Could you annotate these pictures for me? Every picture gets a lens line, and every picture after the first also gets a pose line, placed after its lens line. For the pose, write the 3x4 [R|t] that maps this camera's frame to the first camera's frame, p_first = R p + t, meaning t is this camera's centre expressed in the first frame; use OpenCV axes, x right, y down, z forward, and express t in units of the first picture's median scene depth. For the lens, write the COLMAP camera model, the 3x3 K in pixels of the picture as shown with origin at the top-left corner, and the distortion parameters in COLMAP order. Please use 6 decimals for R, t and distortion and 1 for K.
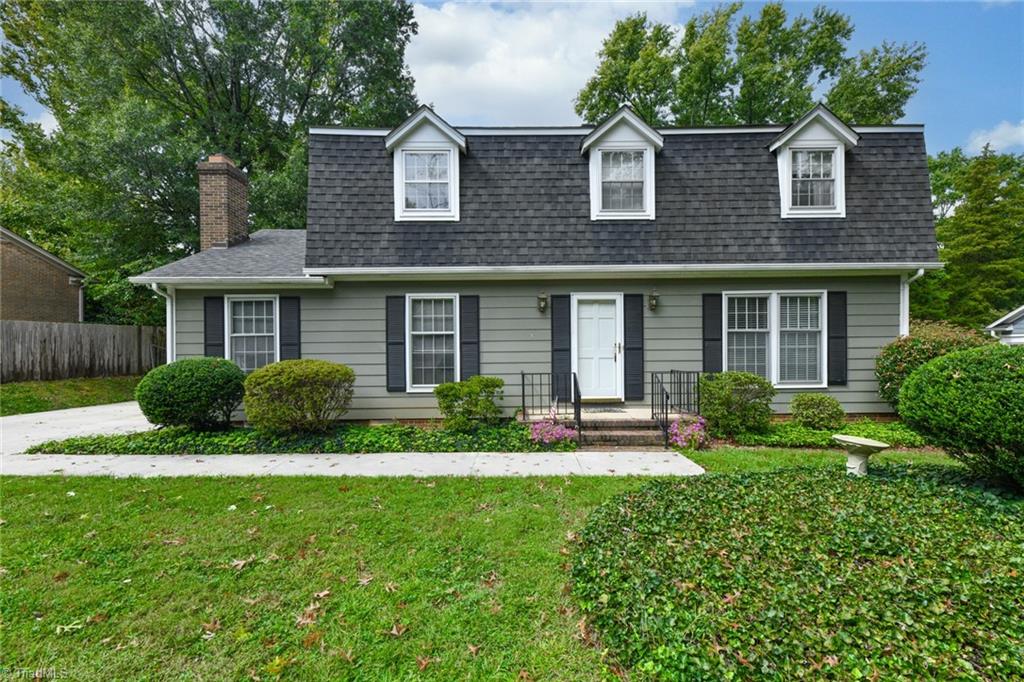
lens RADIAL K [[383.0, 0, 512.1], [0, 383.0, 354.3], [0, 0, 1]] dist [0.001496, -0.000085]
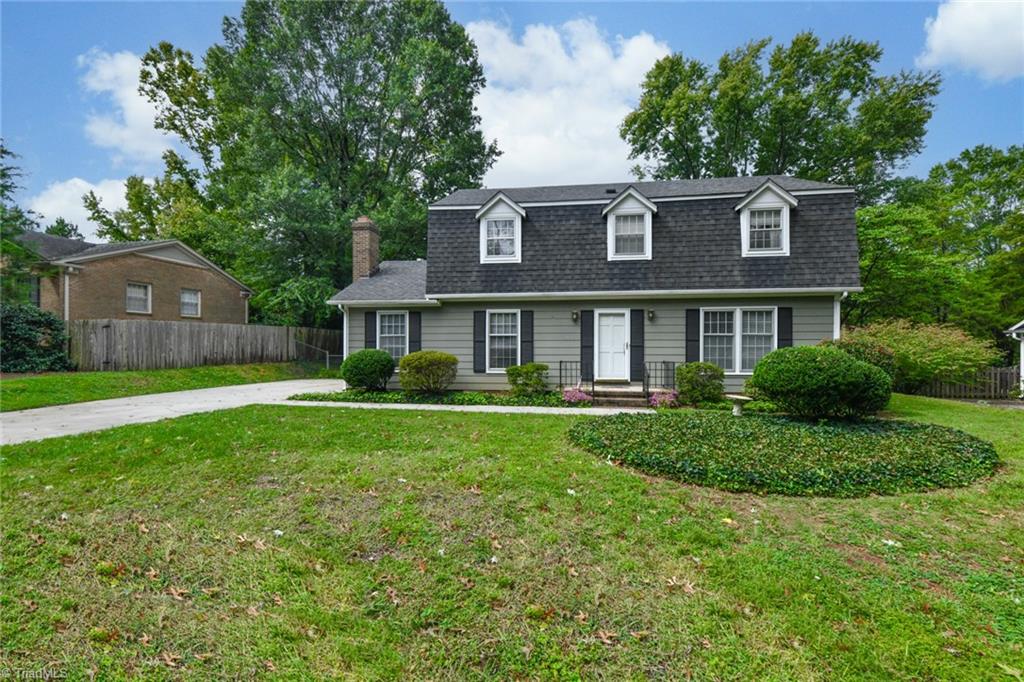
lens RADIAL K [[377.4, 0, 520.1], [0, 377.4, 350.4], [0, 0, 1]] dist [0.002104, 0.000126]
pose [[0.992782, 0.010604, -0.119459, 0.043623], [-0.010804, 0.999941, -0.001033, 0.007532], [0.119441, 0.002316, 0.992839, -0.508143]]
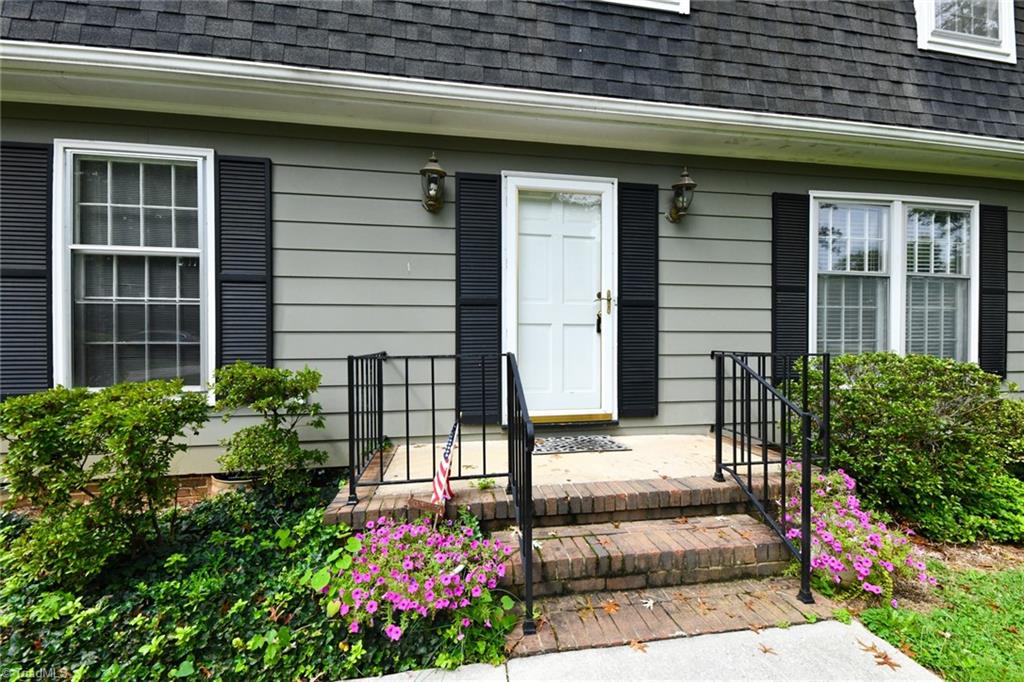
lens RADIAL K [[421.2, 0, 510.0], [0, 421.2, 345.6], [0, 0, 1]] dist [0.010101, -0.008124]
pose [[0.986632, 0.004832, 0.162893, 0.086219], [-0.006294, 0.999944, 0.008463, 0.031422], [-0.162843, -0.009375, 0.986607, 0.534246]]
